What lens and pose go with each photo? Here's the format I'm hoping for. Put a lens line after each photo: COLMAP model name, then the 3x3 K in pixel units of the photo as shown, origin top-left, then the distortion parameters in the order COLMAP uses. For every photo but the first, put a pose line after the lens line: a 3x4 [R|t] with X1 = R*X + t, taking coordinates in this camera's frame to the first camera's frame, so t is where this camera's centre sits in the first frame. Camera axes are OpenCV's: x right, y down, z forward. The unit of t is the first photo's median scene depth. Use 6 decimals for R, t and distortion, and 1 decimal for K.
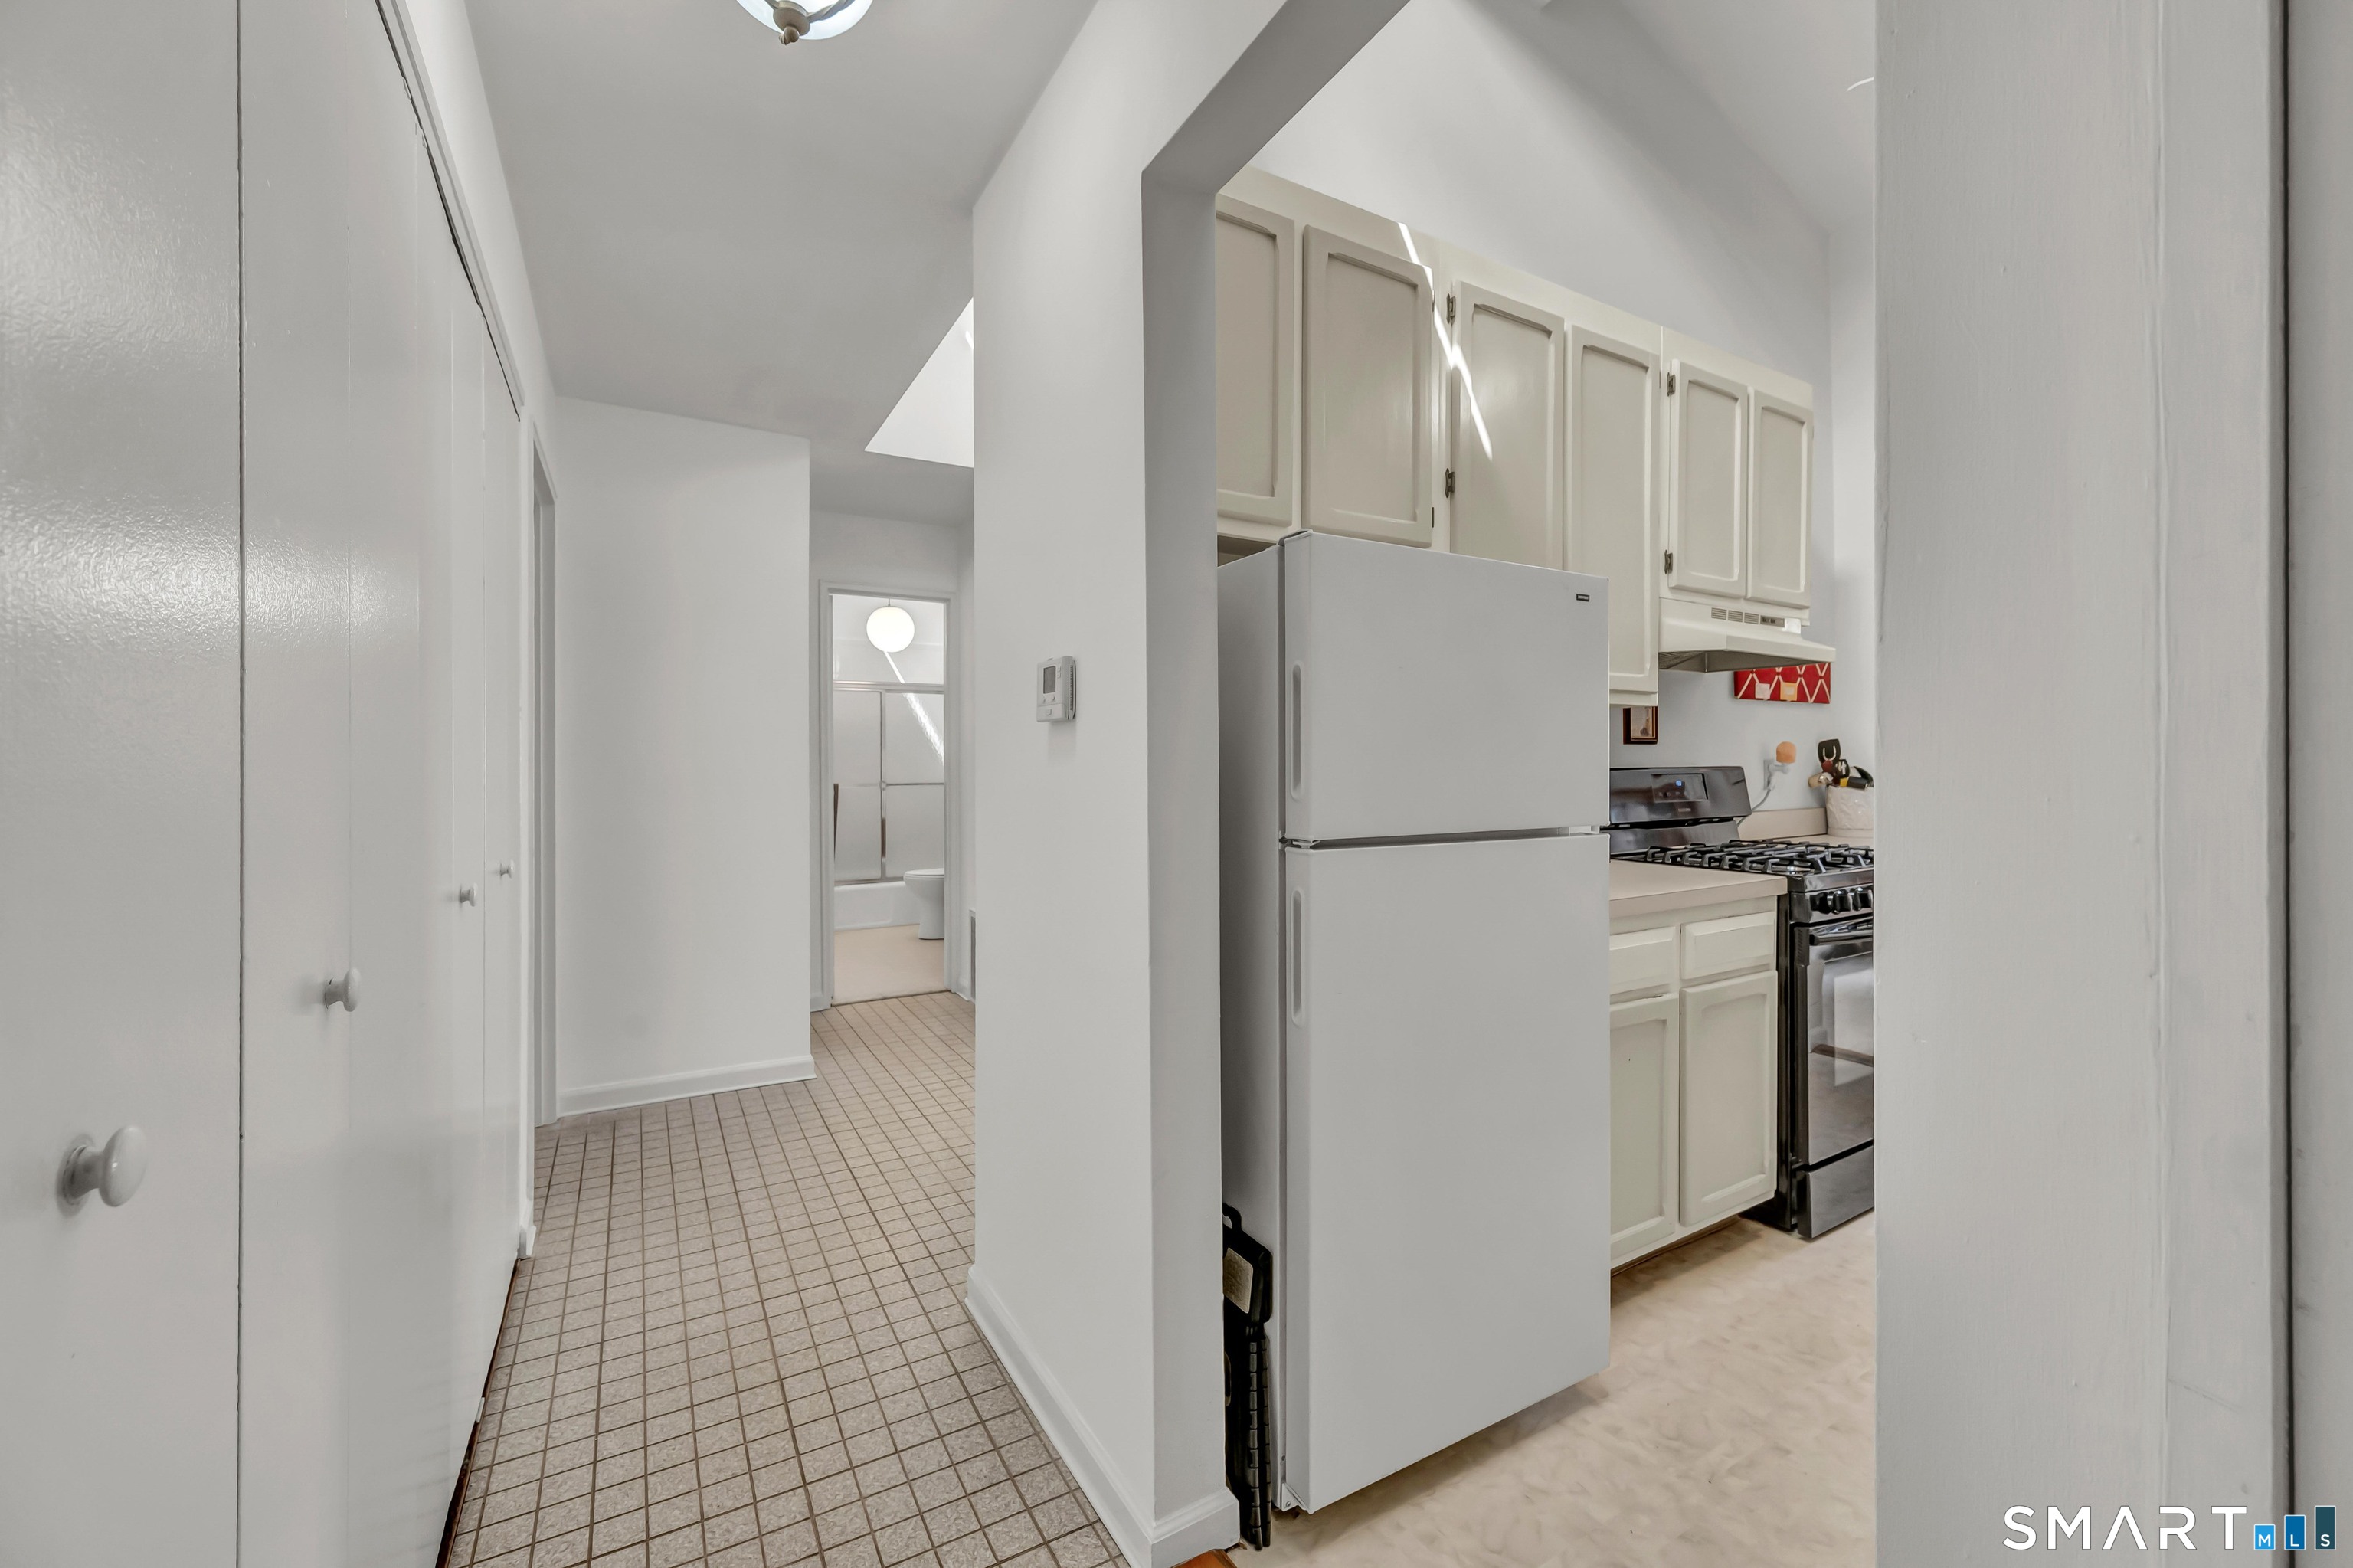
lens RADIAL K [[948.4, 0, 1171.8], [0, 948.4, 776.0], [0, 0, 1]] dist [-0.006448, 0.000034]
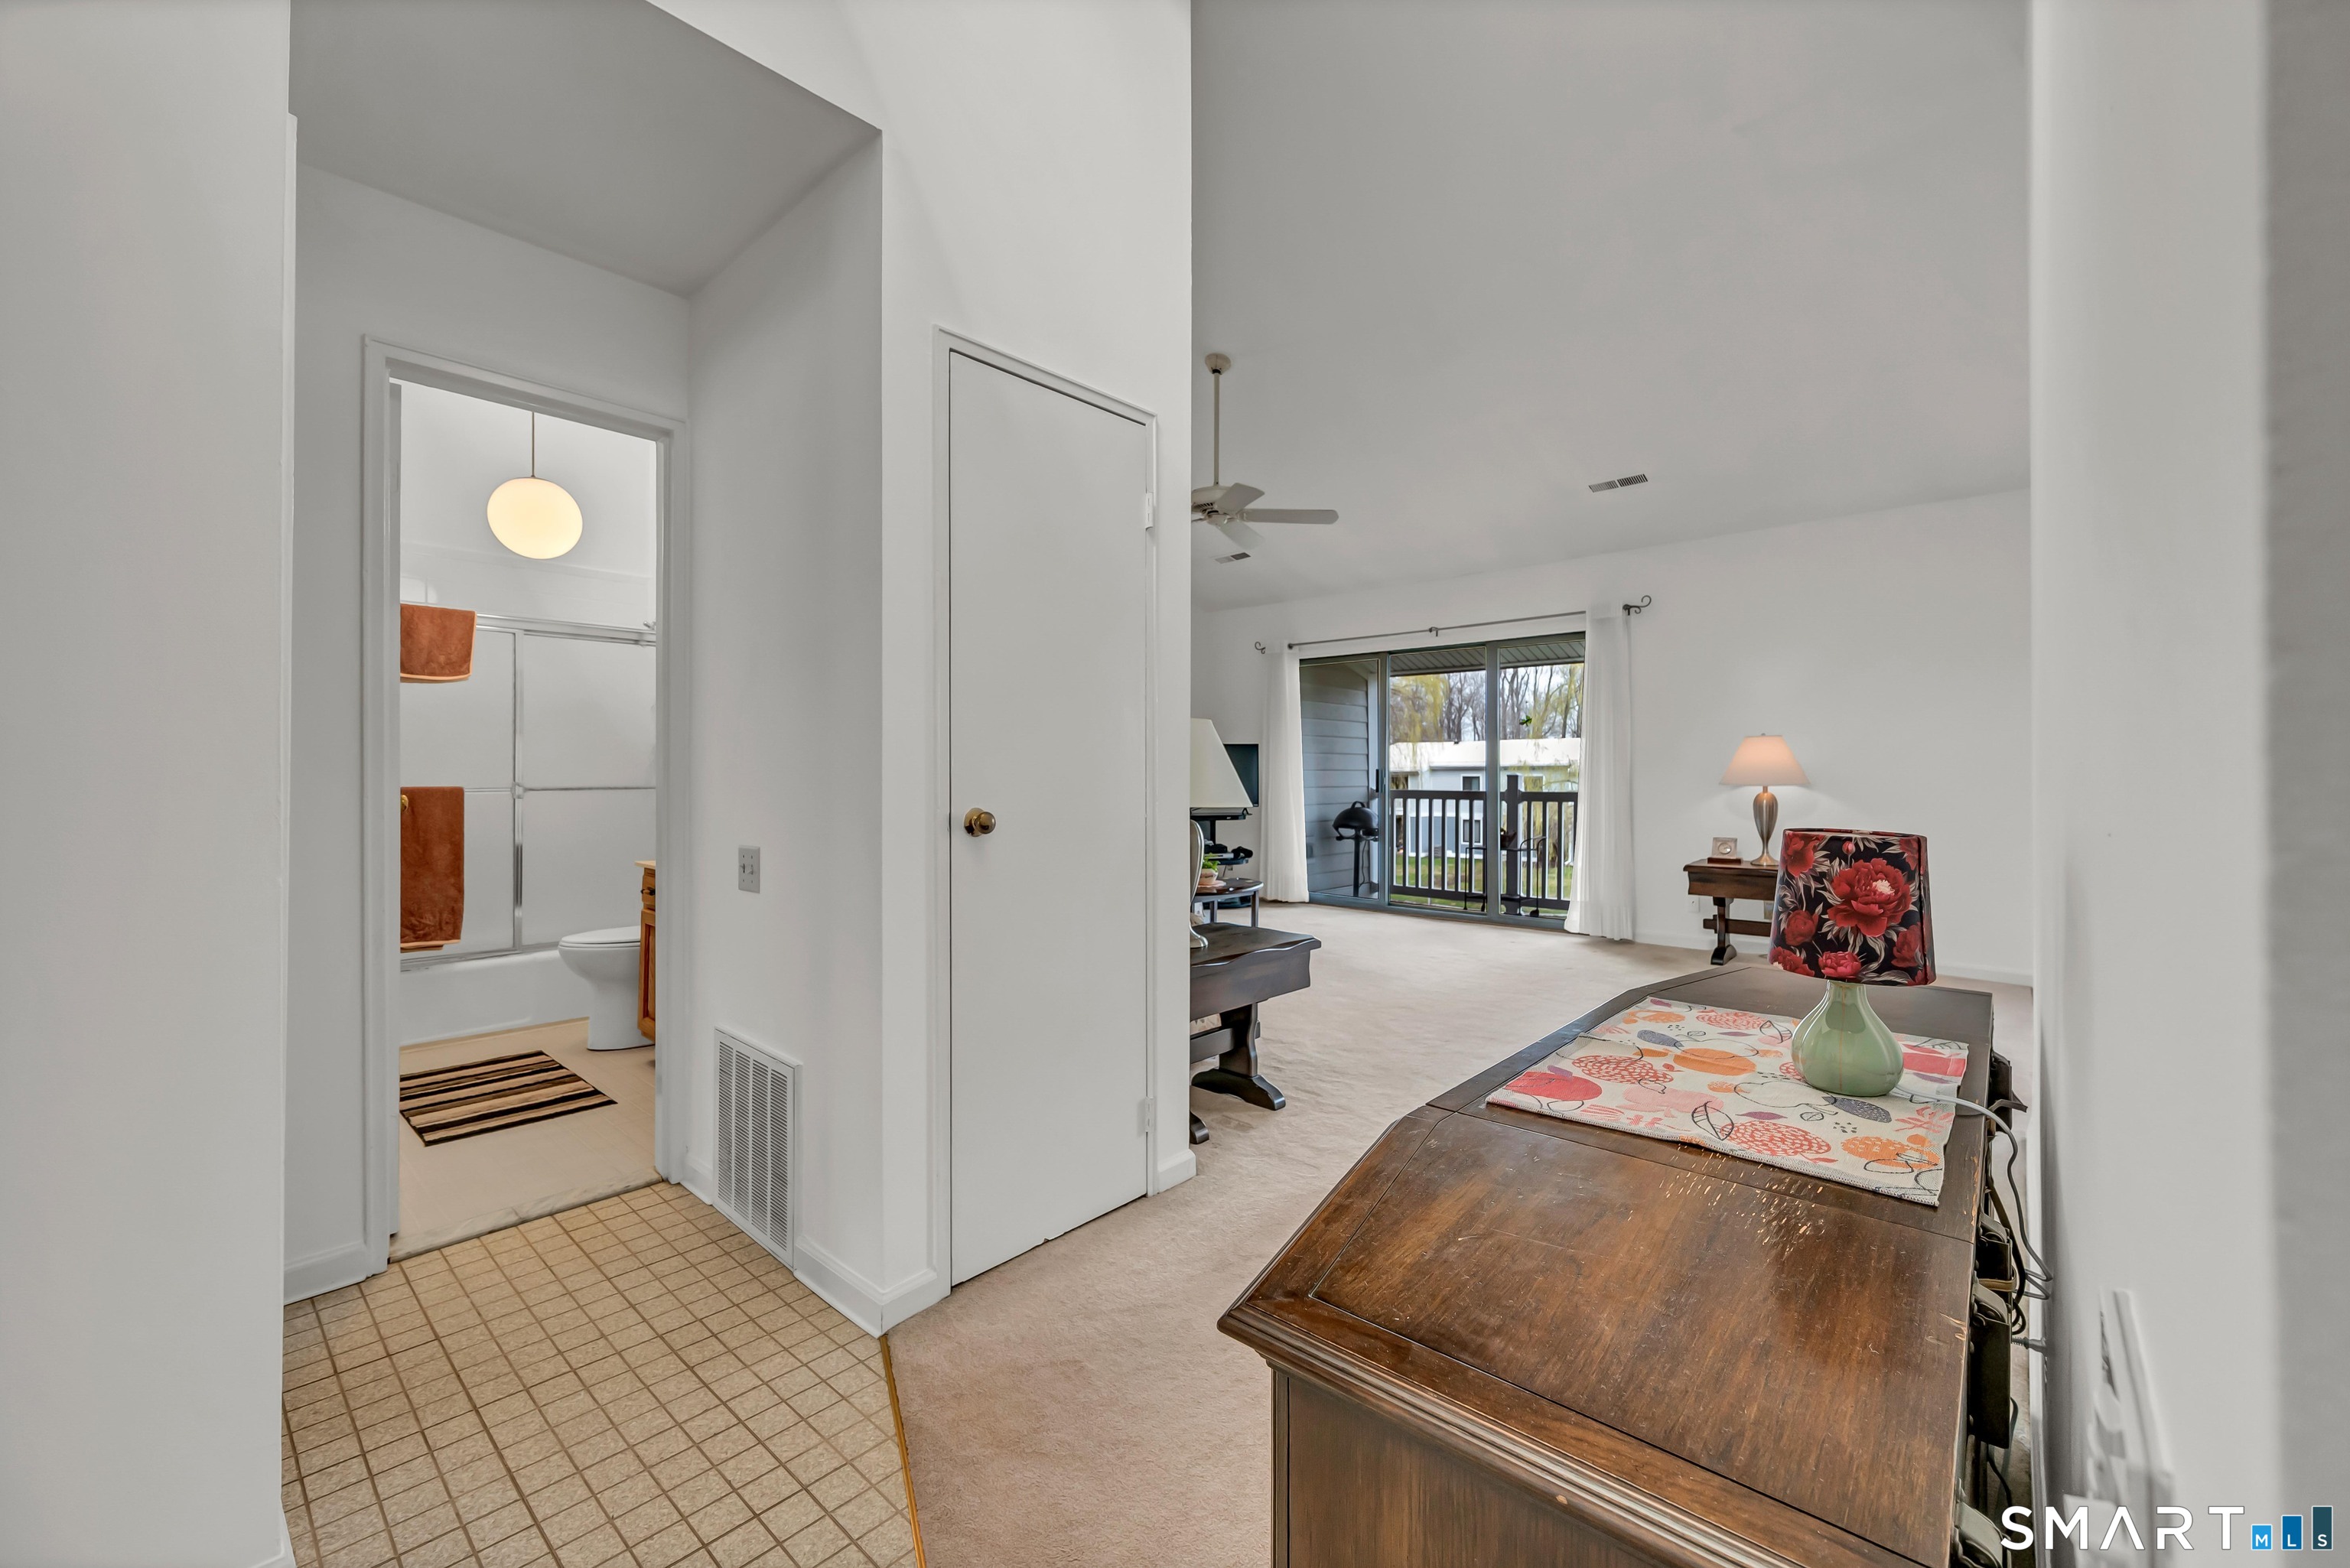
lens RADIAL K [[947.1, 0, 1163.8], [0, 947.1, 776.5], [0, 0, 1]] dist [-0.006448, 0.000034]
pose [[0.953246, 0.004899, 0.302156, -0.138591], [-0.002315, 0.999958, -0.008909, 0.007931], [-0.302186, 0.007793, 0.953217, 0.444494]]
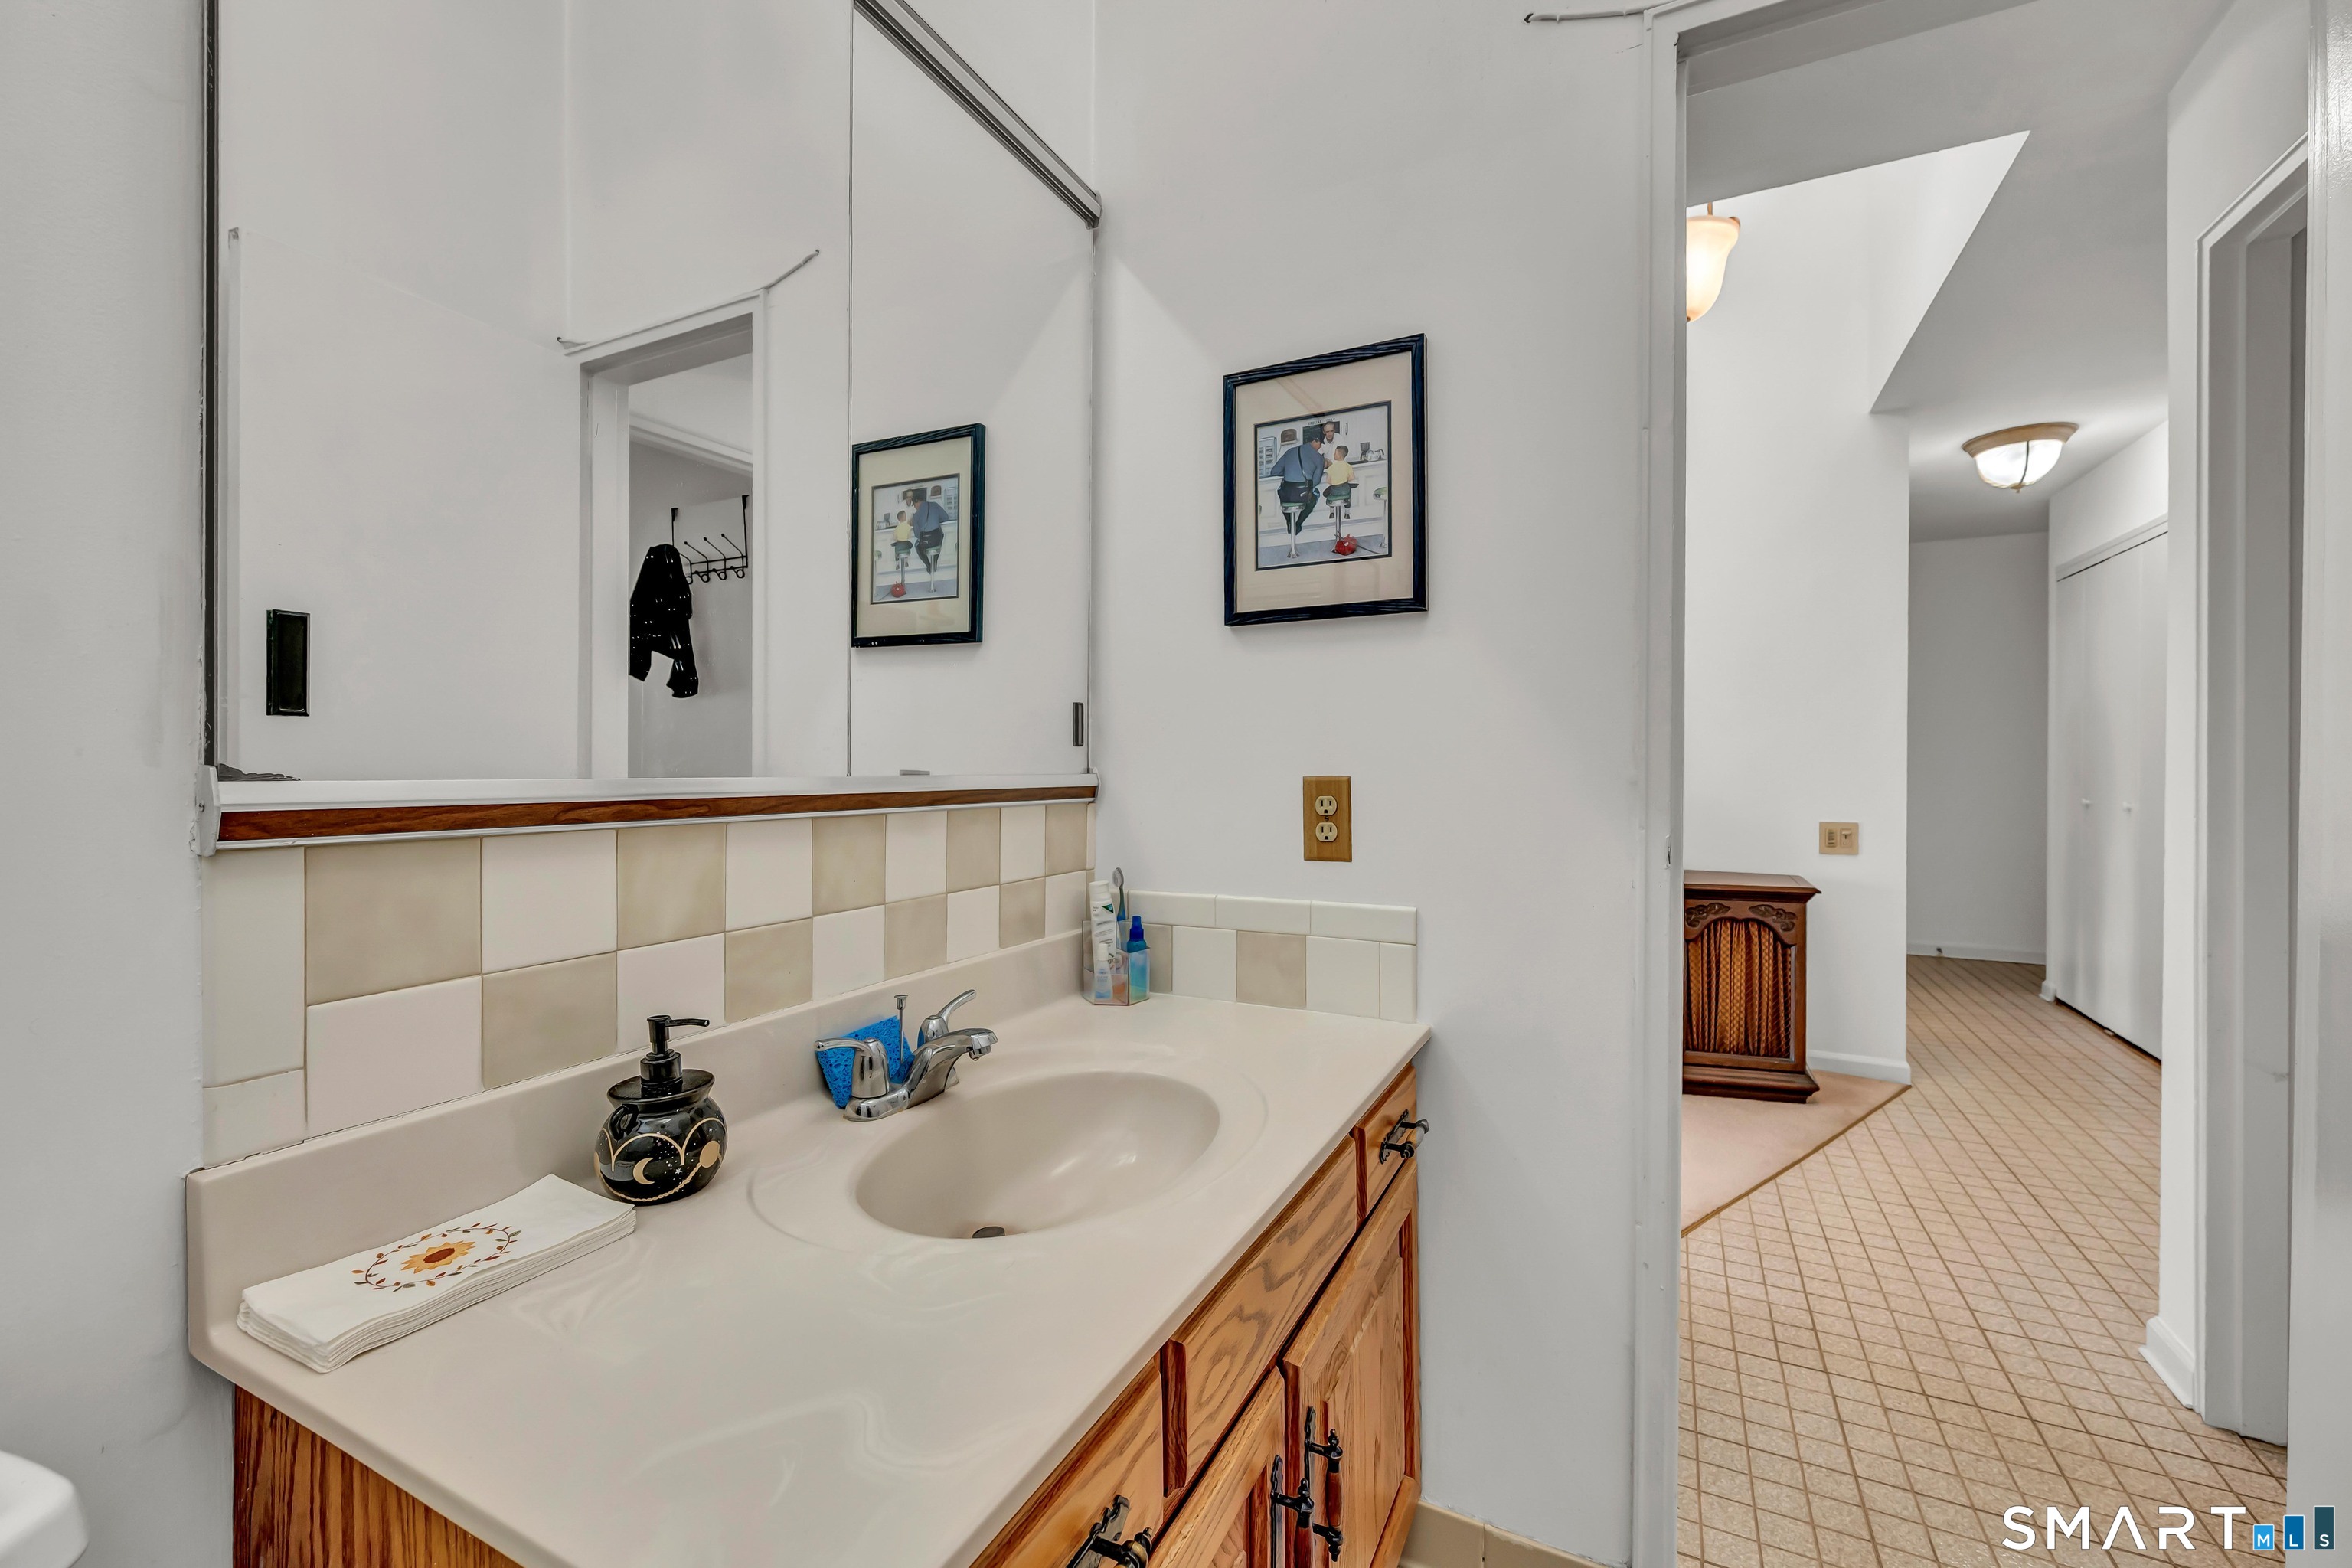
lens RADIAL K [[947.9, 0, 1180.6], [0, 947.9, 768.2], [0, 0, 1]] dist [-0.006448, 0.000034]
pose [[-0.547584, 0.005022, 0.836736, -0.347261], [0.015625, 0.999869, 0.004225, -0.005687], [-0.836605, 0.015387, -0.547591, 1.145915]]
